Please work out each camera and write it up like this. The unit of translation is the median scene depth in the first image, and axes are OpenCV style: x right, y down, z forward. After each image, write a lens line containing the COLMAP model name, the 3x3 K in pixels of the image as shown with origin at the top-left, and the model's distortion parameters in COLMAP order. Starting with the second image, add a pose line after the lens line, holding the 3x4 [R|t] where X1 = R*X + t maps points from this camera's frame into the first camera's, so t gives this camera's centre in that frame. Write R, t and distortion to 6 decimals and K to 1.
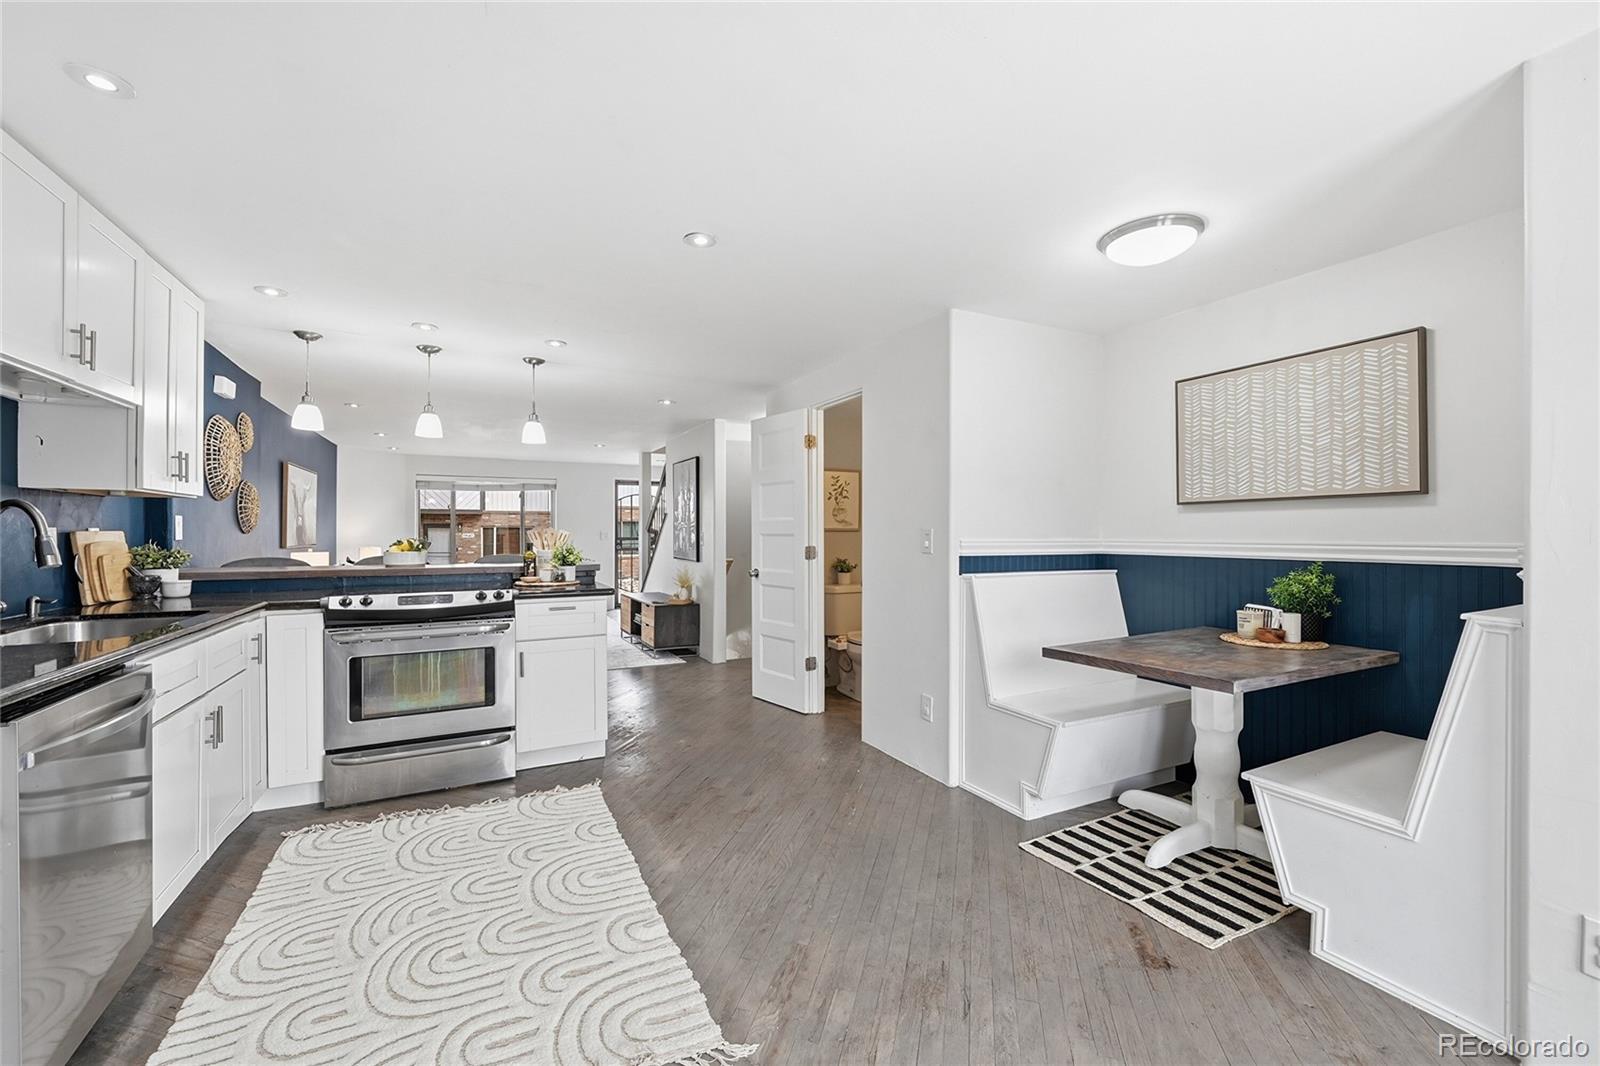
lens RADIAL K [[635.5, 0, 795.3], [0, 635.5, 528.1], [0, 0, 1]] dist [0.000704, 0.000008]
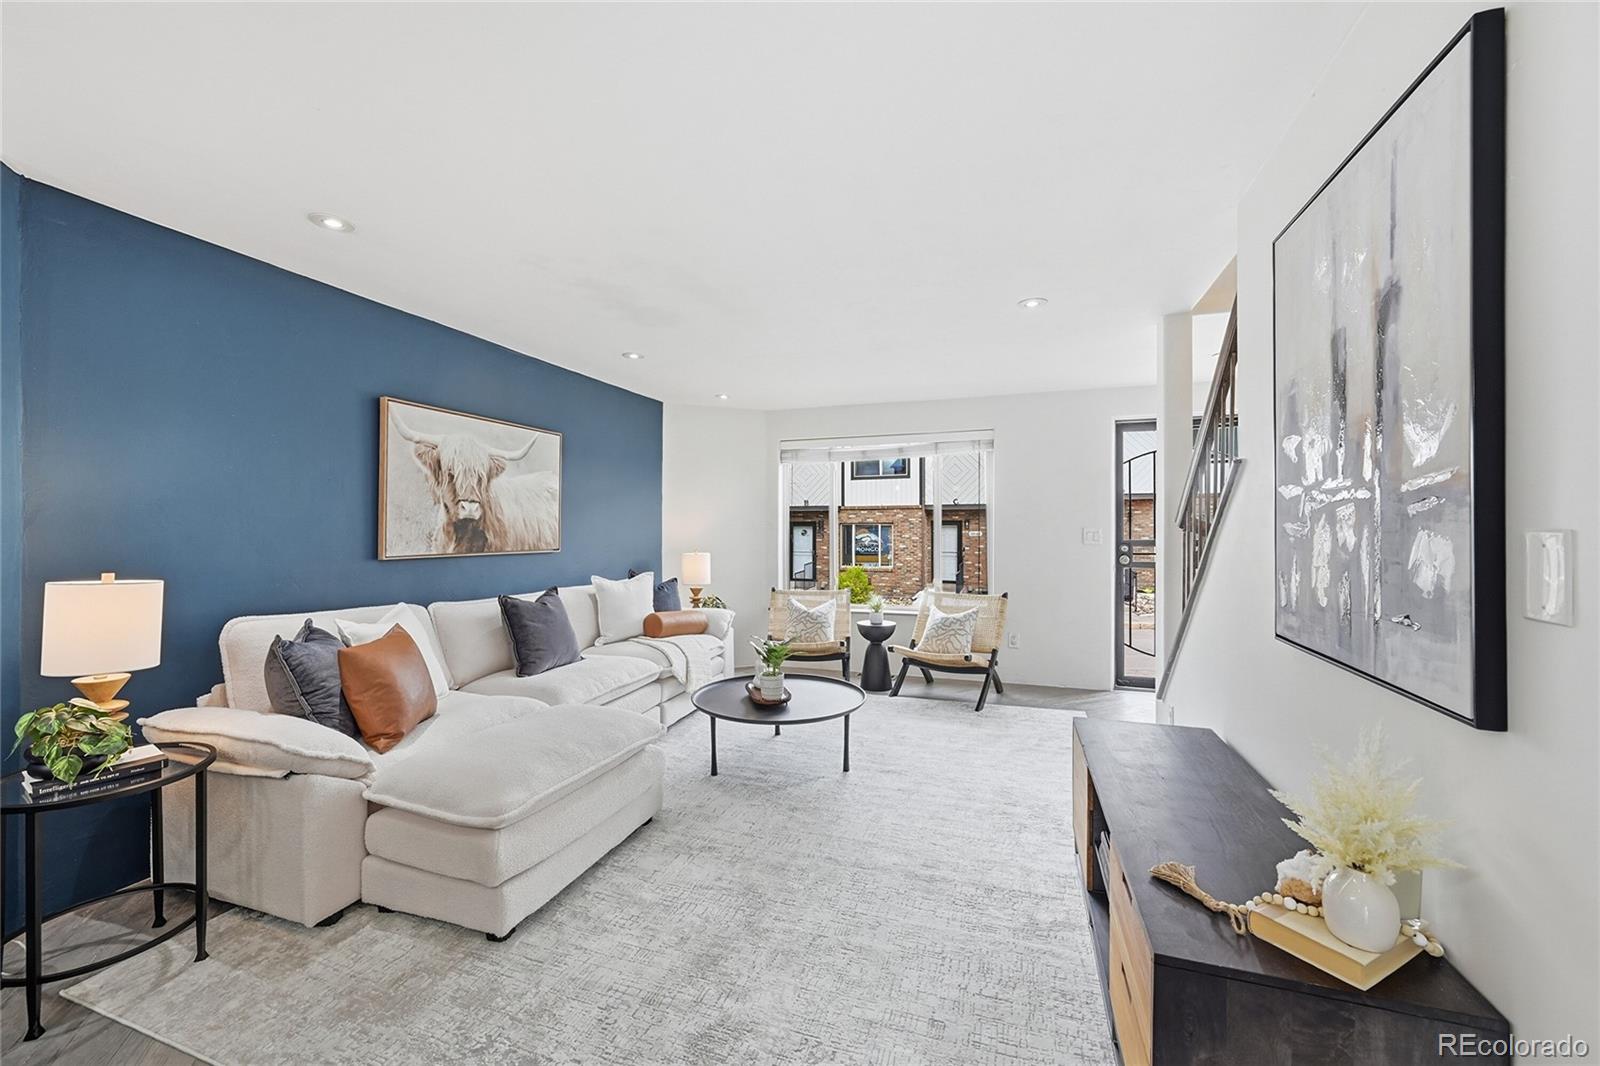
lens RADIAL K [[635.5, 0, 795.3], [0, 635.5, 528.1], [0, 0, 1]] dist [0.000704, 0.000008]
pose [[0.684942, -0.002415, -0.728593, -0.118374], [0.004681, 0.999988, 0.001086, 0.004774], [0.728582, -0.004155, 0.684946, 0.592908]]
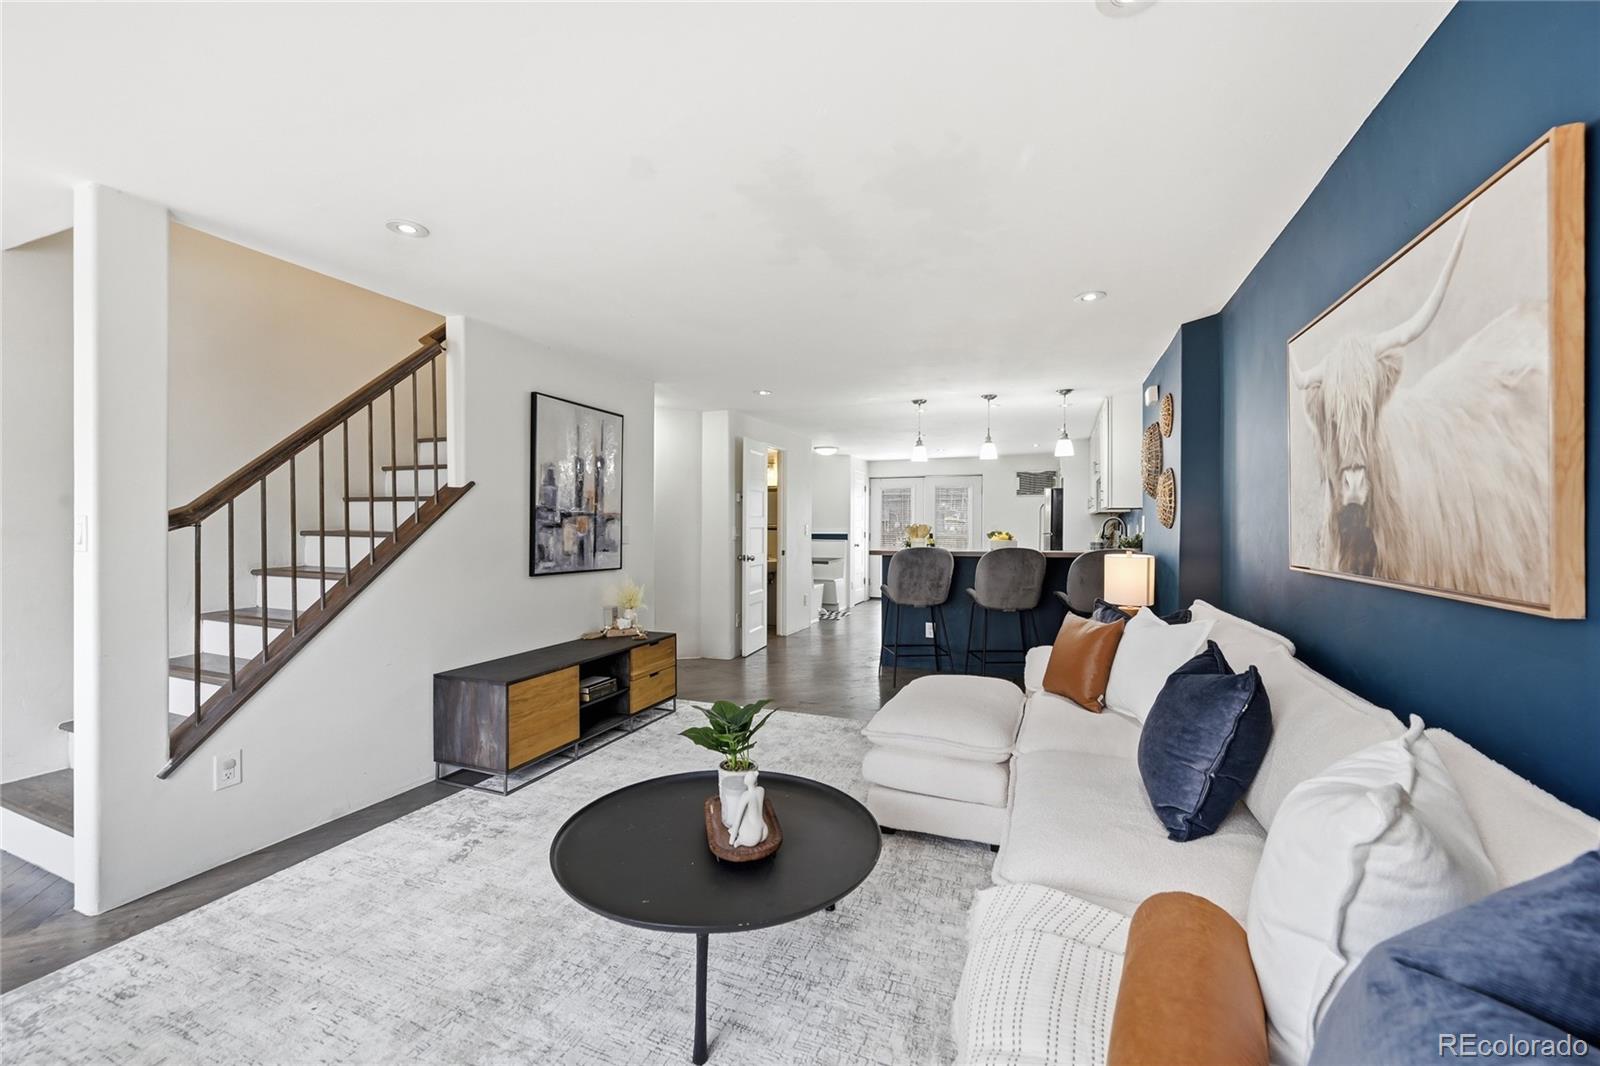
lens RADIAL K [[635.5, 0, 795.3], [0, 635.5, 528.1], [0, 0, 1]] dist [0.000704, 0.000008]
pose [[-0.645208, -0.004343, 0.763994, -0.604351], [-0.004803, 0.999987, 0.001629, 0.006148], [-0.763992, -0.002619, -0.645221, 0.984956]]
